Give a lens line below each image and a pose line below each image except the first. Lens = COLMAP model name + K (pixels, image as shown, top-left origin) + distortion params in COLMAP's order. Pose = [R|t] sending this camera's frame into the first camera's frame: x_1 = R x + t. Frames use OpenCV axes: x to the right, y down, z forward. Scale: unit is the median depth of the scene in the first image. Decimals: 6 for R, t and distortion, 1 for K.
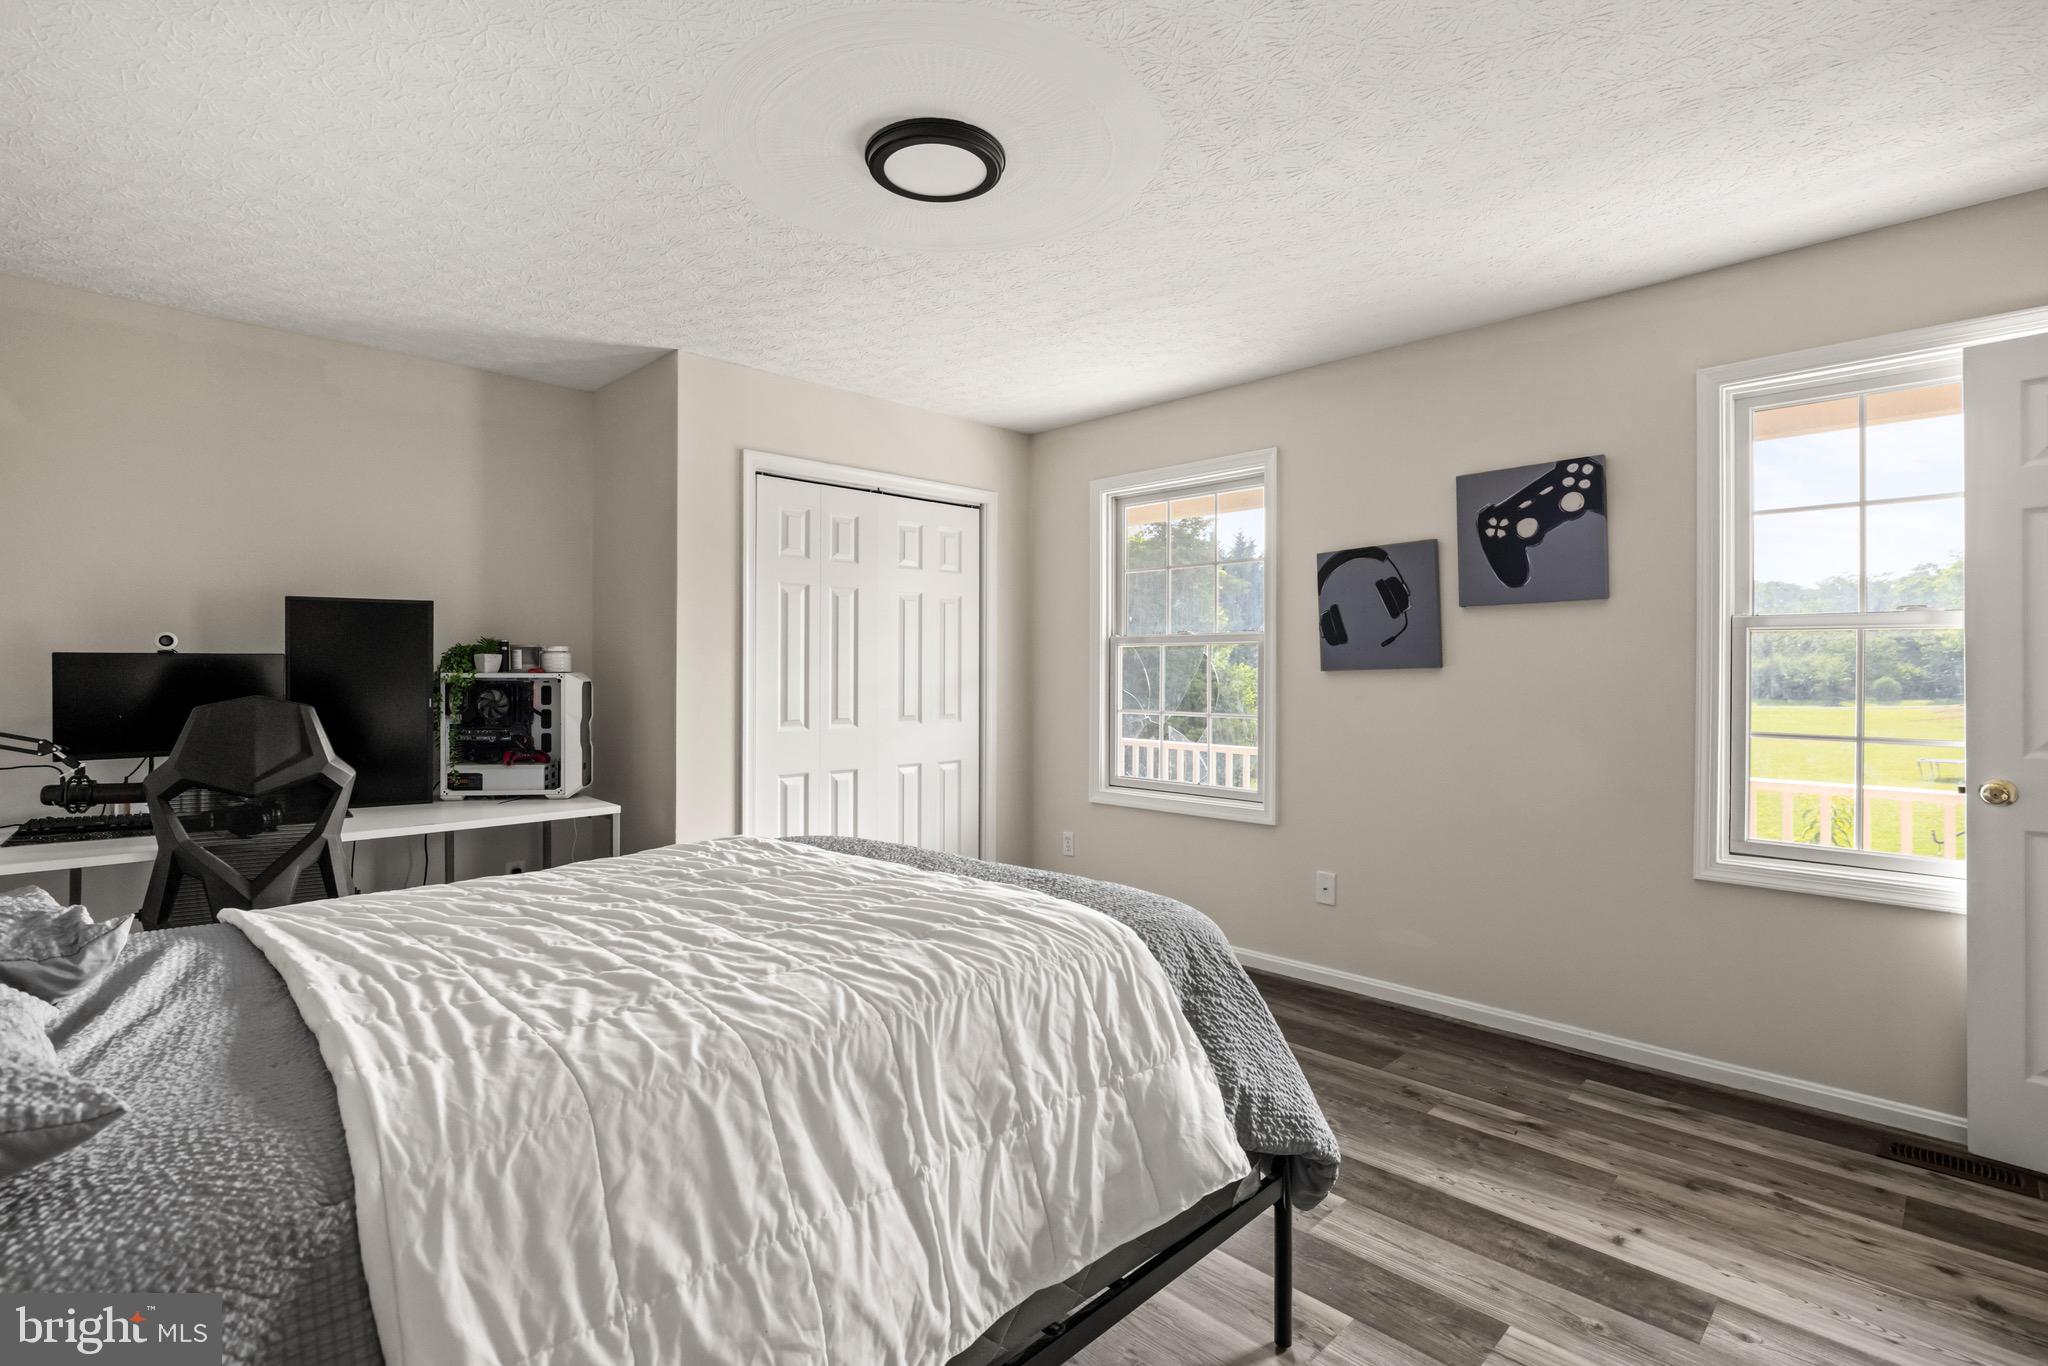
lens RADIAL K [[963.0, 0, 1016.4], [0, 963.0, 671.5], [0, 0, 1]] dist [0.000501, -0.000061]
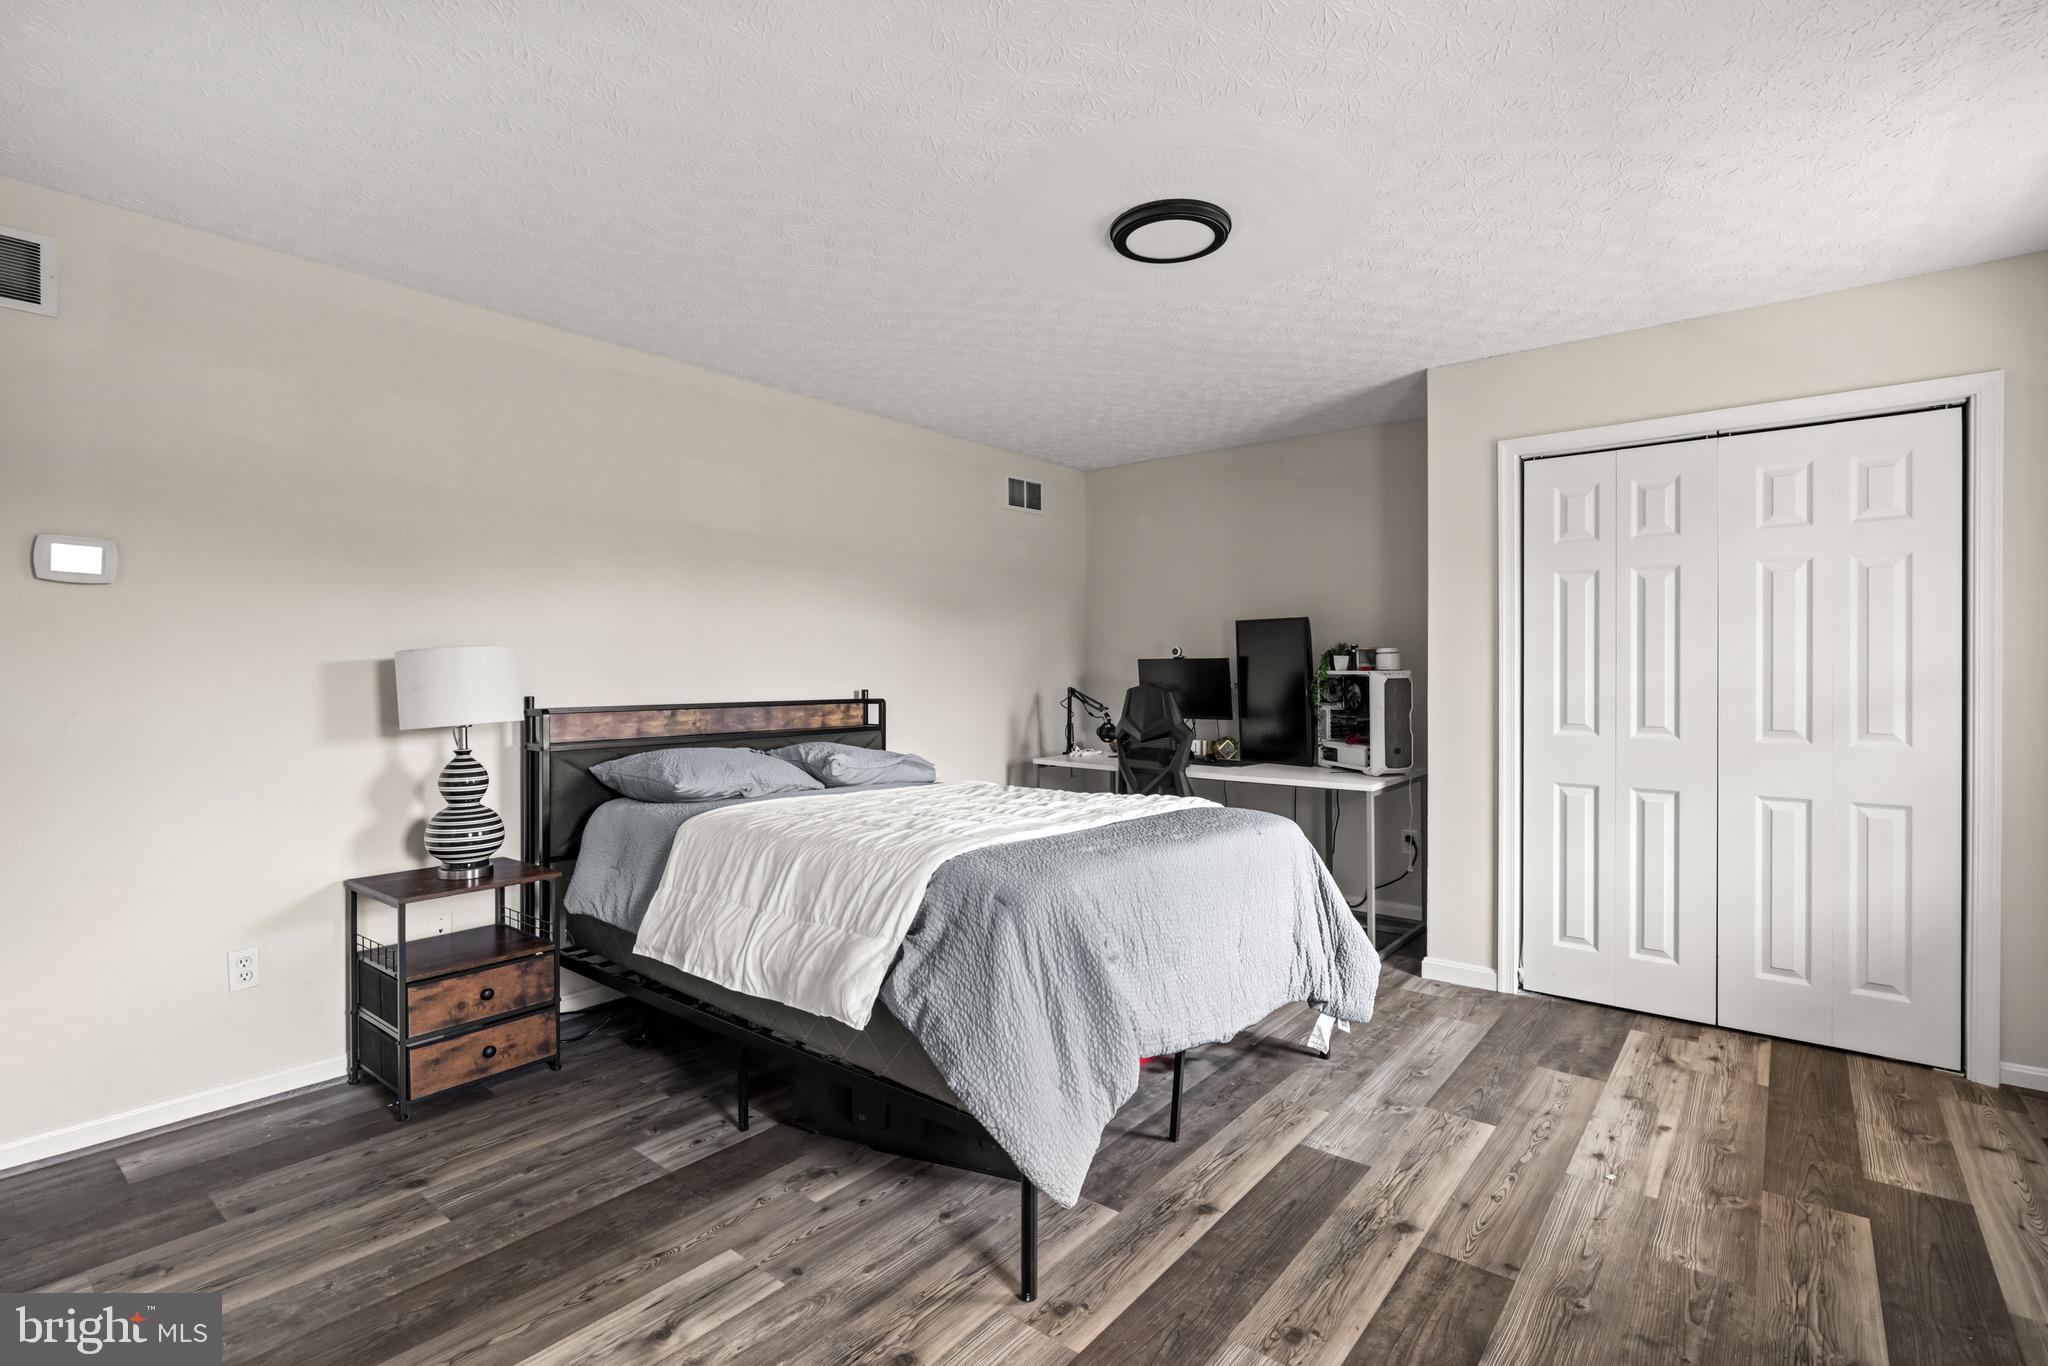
lens RADIAL K [[963.0, 0, 1016.4], [0, 963.0, 671.5], [0, 0, 1]] dist [0.000501, -0.000061]
pose [[0.116434, 0.003044, -0.993194, 0.666373], [0.000459, 0.999995, 0.003119, -0.001405], [0.993198, -0.000819, 0.116432, 0.426309]]
